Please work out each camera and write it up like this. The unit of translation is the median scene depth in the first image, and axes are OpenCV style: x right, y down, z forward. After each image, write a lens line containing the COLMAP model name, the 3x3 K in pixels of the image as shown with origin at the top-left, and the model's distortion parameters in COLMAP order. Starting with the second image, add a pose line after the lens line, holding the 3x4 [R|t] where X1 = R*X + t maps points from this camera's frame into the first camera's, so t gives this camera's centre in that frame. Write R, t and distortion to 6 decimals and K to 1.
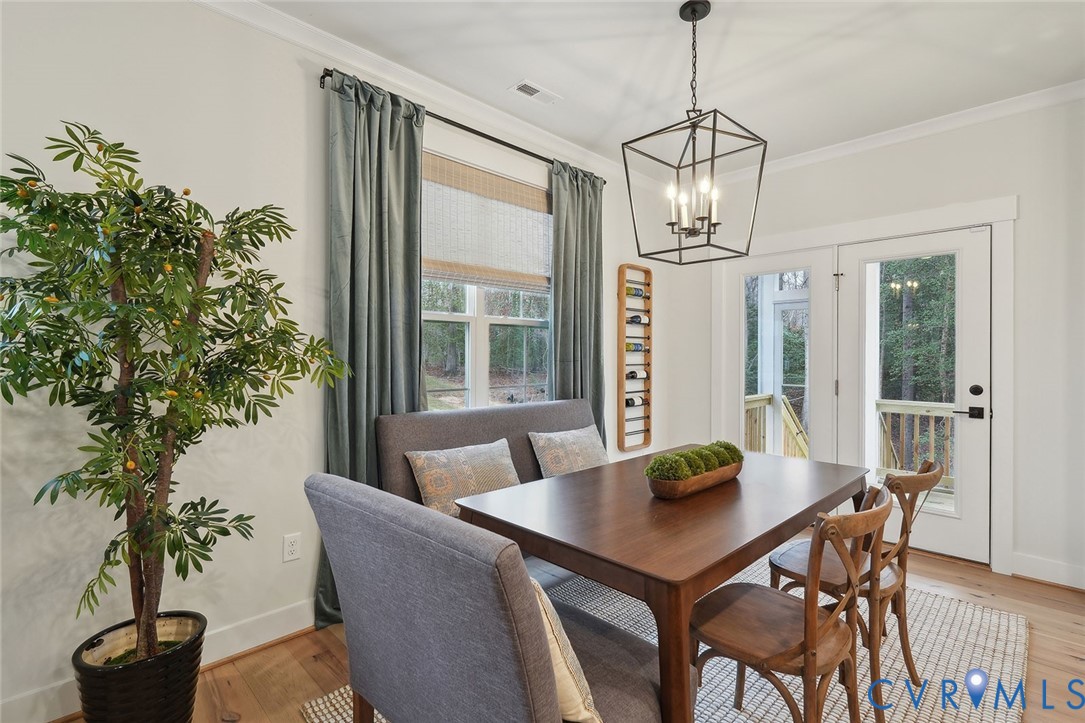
lens RADIAL K [[498.2, 0, 542.5], [0, 498.2, 361.5], [0, 0, 1]] dist [-0.000247, -0.000103]
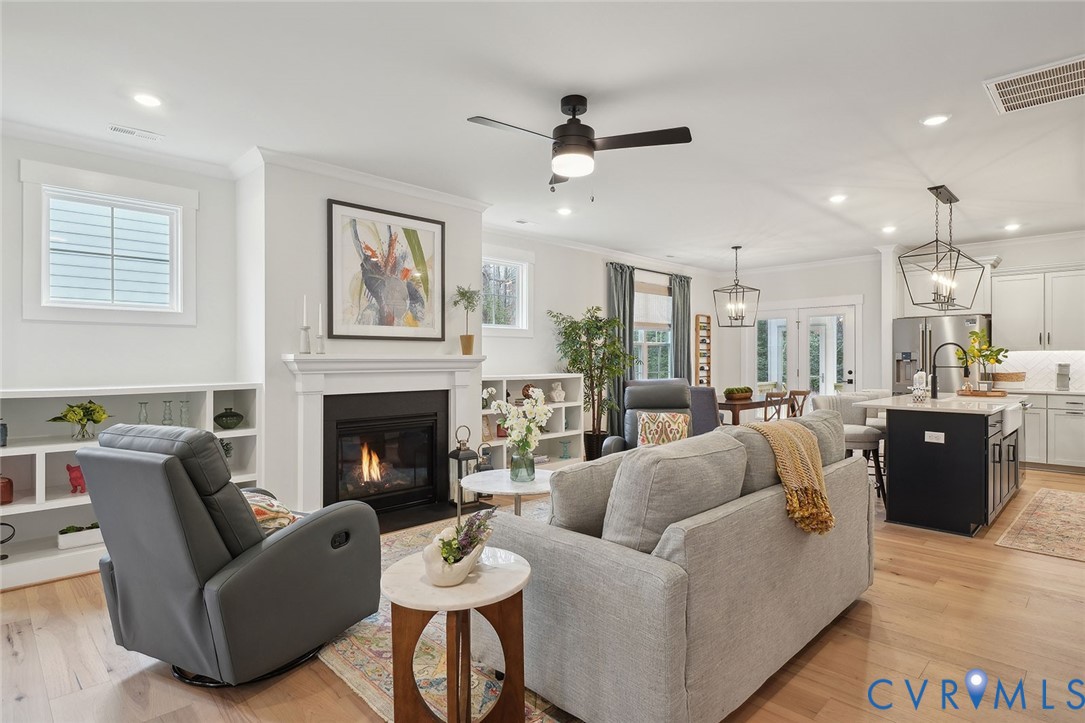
lens RADIAL K [[582.1, 0, 538.9], [0, 582.1, 358.5], [0, 0, 1]] dist [-0.004152, -0.000960]
pose [[0.999994, -0.001521, 0.003134, -0.570735], [0.001579, 0.999828, -0.018467, 0.034571], [-0.003106, 0.018472, 0.999825, -1.589466]]
